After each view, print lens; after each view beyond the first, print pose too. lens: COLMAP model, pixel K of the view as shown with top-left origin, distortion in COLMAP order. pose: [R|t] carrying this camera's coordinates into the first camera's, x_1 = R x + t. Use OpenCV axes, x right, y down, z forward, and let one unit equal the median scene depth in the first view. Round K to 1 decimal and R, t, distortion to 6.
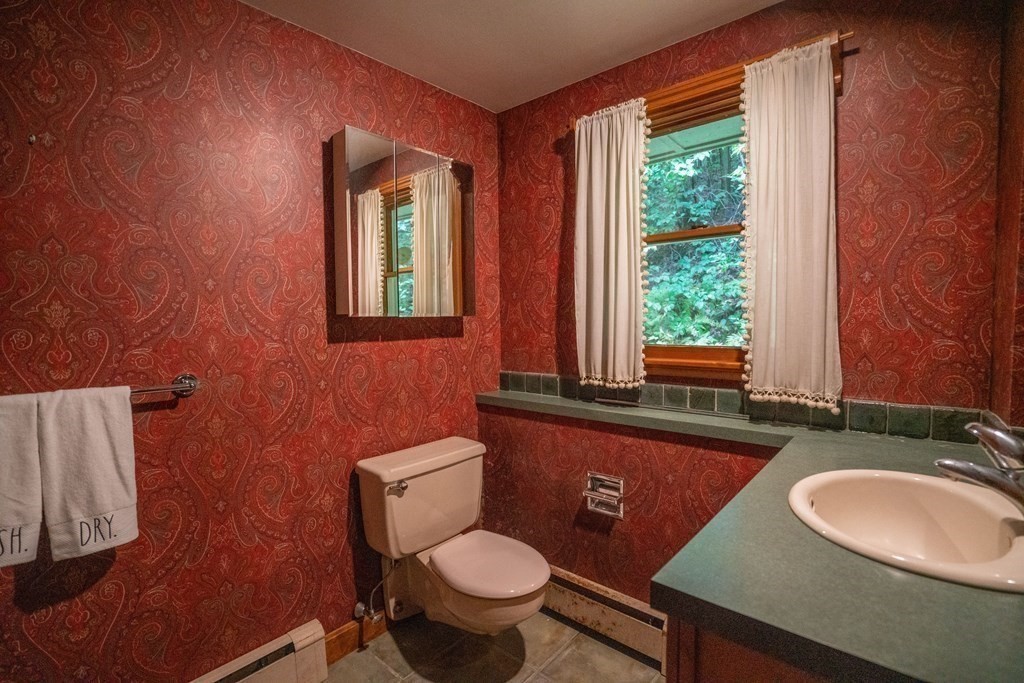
lens RADIAL K [[471.6, 0, 508.2], [0, 471.6, 339.9], [0, 0, 1]] dist [-0.060463, 0.021514]
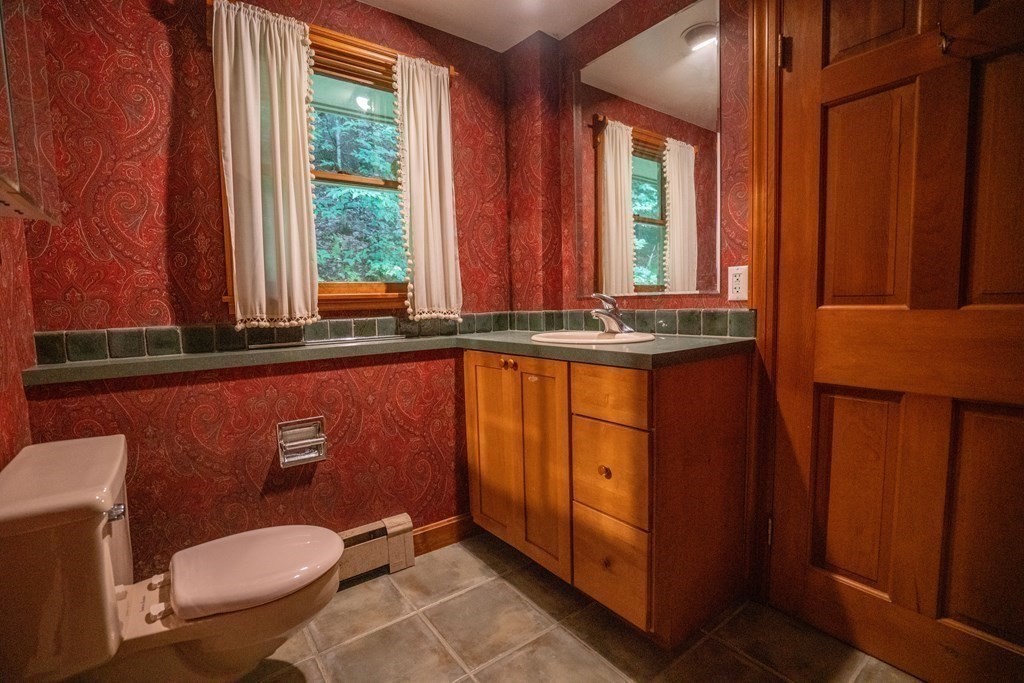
lens RADIAL K [[471.6, 0, 508.2], [0, 471.6, 339.9], [0, 0, 1]] dist [-0.060463, 0.021514]
pose [[0.196787, -0.073219, 0.977709, -0.608275], [0.064295, 0.996025, 0.061650, 0.104674], [-0.978336, 0.050730, 0.200712, 0.422787]]
